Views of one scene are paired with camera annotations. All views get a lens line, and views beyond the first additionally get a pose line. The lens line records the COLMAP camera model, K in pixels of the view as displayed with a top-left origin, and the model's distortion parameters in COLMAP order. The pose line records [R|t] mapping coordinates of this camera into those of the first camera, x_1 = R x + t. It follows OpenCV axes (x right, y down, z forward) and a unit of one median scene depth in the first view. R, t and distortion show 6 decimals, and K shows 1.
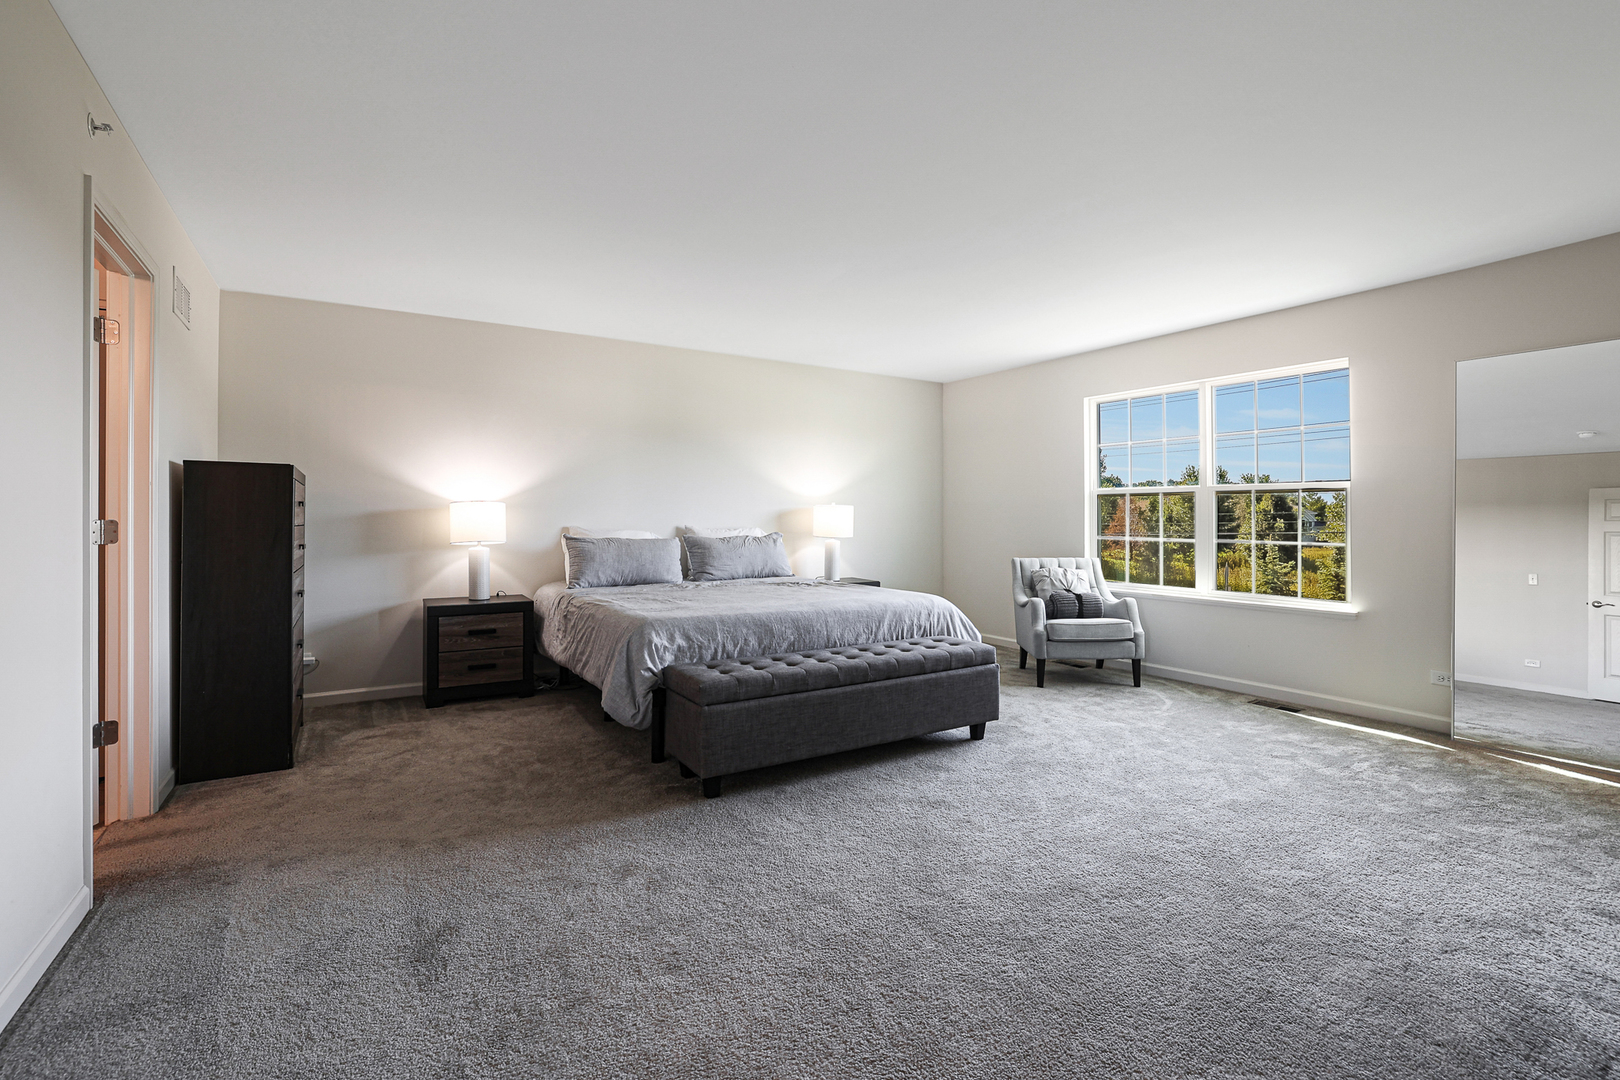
lens RADIAL K [[713.6, 0, 809.3], [0, 713.6, 526.7], [0, 0, 1]] dist [-0.031565, 0.018016]
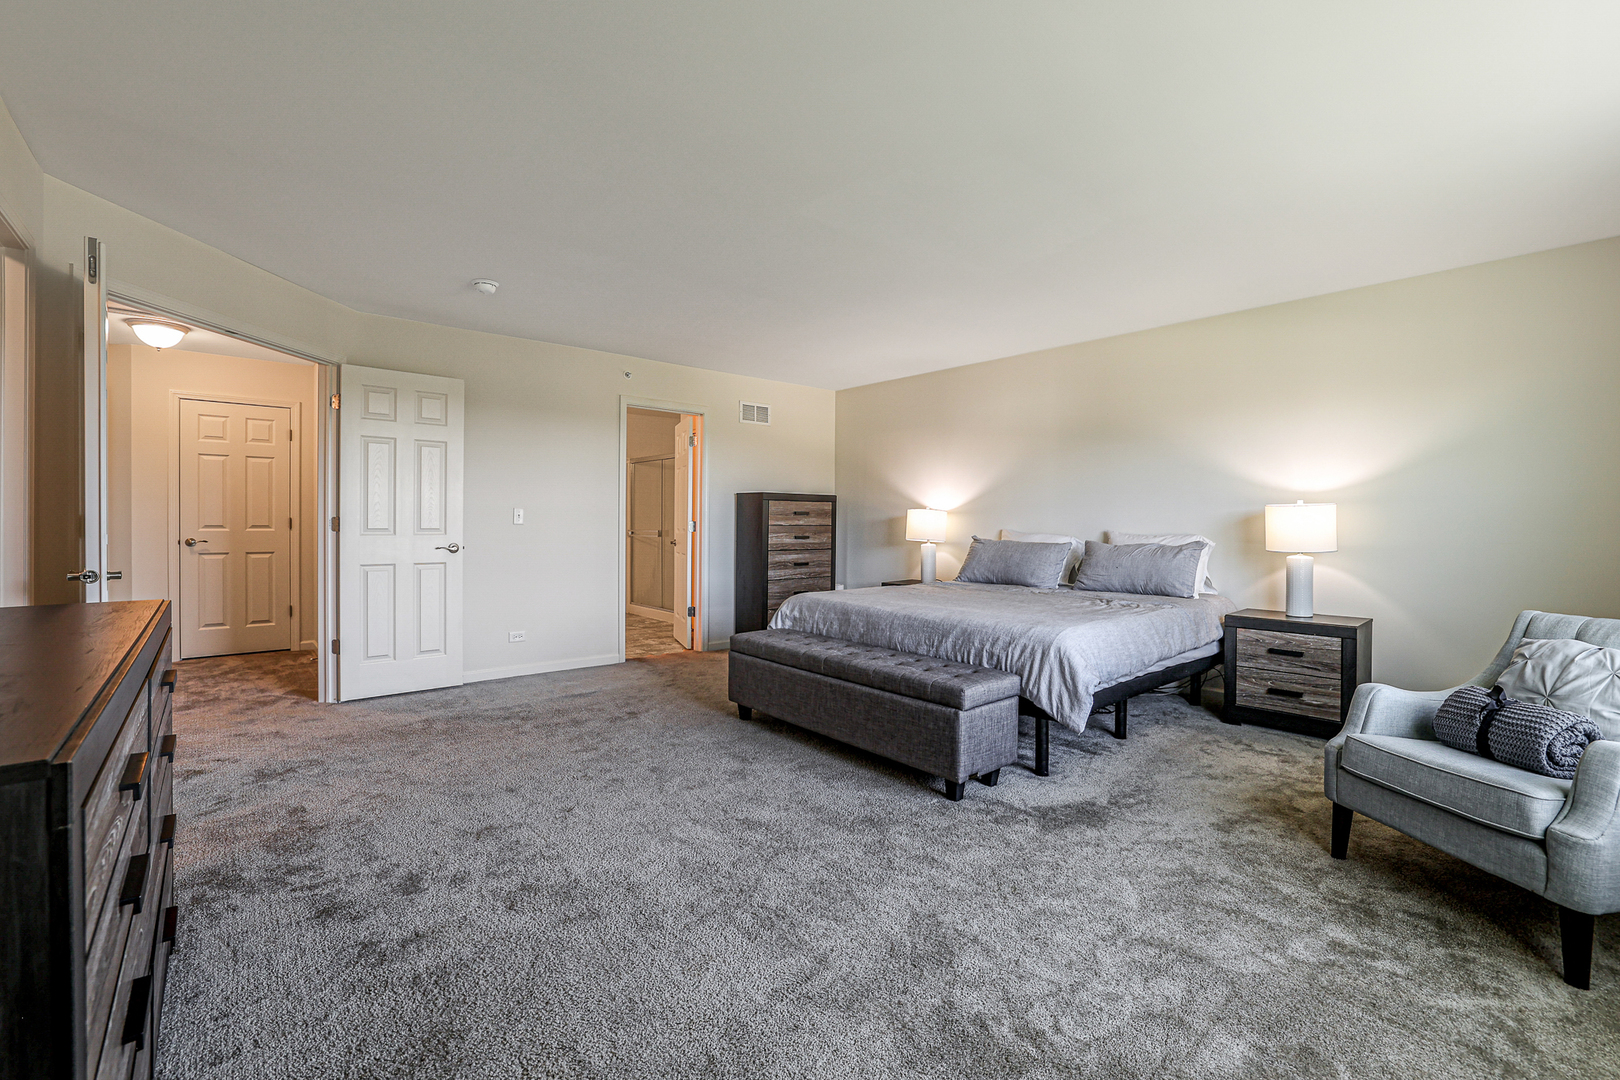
lens RADIAL K [[713.6, 0, 809.3], [0, 713.6, 526.7], [0, 0, 1]] dist [-0.031565, 0.018016]
pose [[0.144908, 0.010432, -0.989390, 1.010771], [-0.013327, 0.999874, 0.008590, -0.011786], [0.989355, 0.011940, 0.145029, 0.729857]]
